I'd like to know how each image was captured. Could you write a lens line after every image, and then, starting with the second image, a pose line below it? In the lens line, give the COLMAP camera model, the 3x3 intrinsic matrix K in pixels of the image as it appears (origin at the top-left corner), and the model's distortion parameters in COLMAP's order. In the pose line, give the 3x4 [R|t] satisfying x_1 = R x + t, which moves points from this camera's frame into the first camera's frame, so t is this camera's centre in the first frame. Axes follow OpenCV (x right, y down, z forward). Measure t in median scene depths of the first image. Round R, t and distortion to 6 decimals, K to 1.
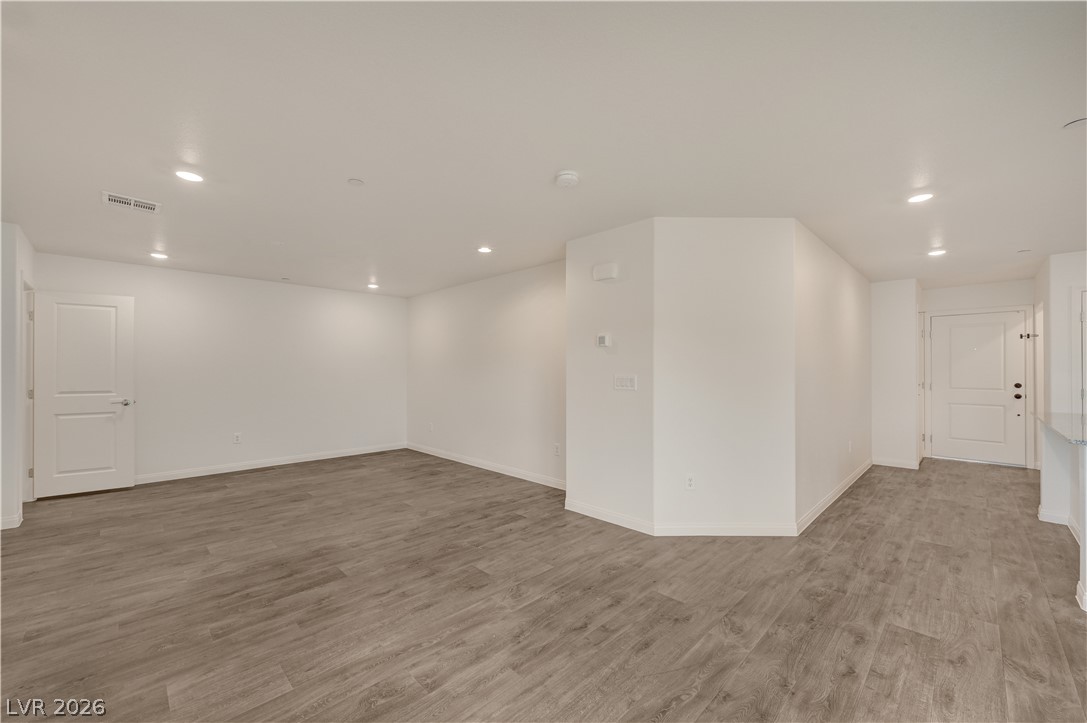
lens RADIAL K [[431.9, 0, 546.0], [0, 431.9, 364.3], [0, 0, 1]] dist [0.001460, 0.000409]
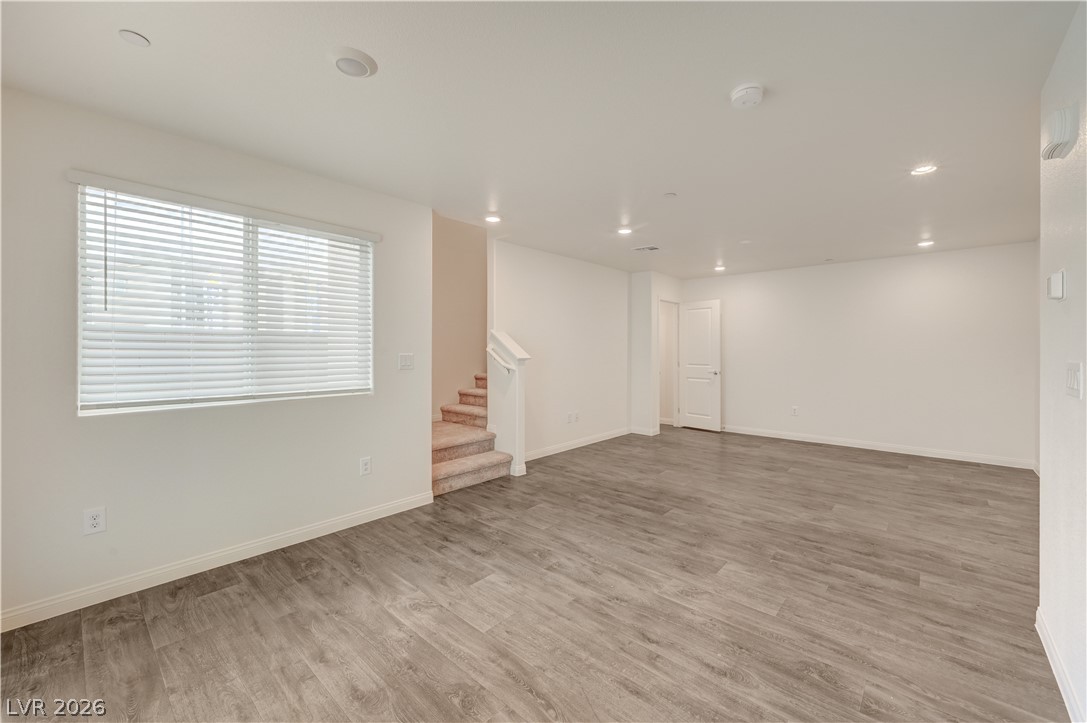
lens RADIAL K [[431.9, 0, 547.5], [0, 431.9, 357.0], [0, 0, 1]] dist [0.001460, 0.000409]
pose [[0.054227, 0.015584, -0.998407, 0.624993], [0.013041, 0.999782, 0.016314, 0.004455], [0.998443, -0.013905, 0.054012, 0.489957]]
